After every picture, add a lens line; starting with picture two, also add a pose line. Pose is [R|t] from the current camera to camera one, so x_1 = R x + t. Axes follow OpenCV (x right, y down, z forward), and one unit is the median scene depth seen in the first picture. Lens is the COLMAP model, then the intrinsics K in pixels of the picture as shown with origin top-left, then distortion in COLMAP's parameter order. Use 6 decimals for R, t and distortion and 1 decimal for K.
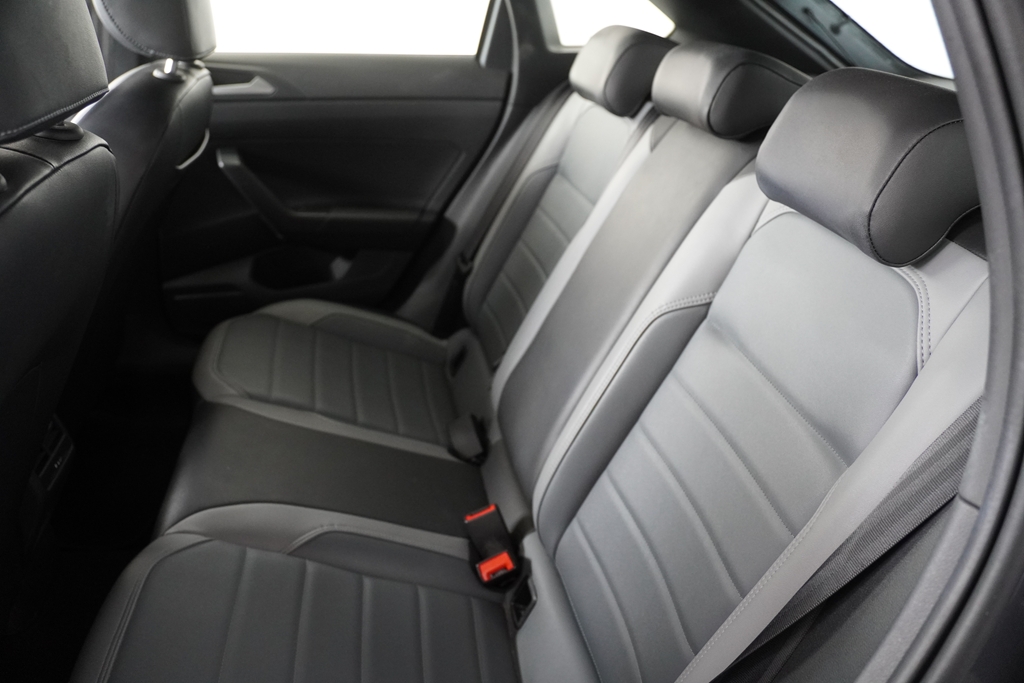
lens RADIAL K [[742.7, 0, 511.5], [0, 742.7, 335.2], [0, 0, 1]] dist [-0.128179, 0.069228]
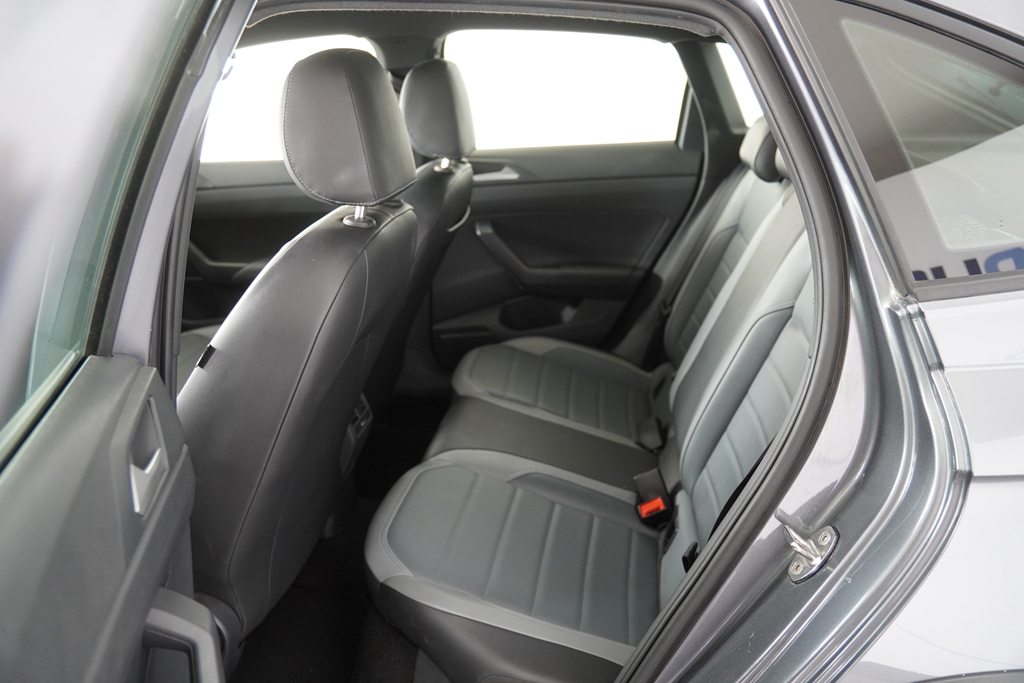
lens RADIAL K [[742.7, 0, 511.5], [0, 742.7, 335.2], [0, 0, 1]] dist [-0.128179, 0.069228]
pose [[0.943891, 0.005842, -0.330205, 0.130778], [-0.040366, 0.994388, -0.097793, 0.100938], [0.327780, 0.105635, 0.938830, -0.290616]]
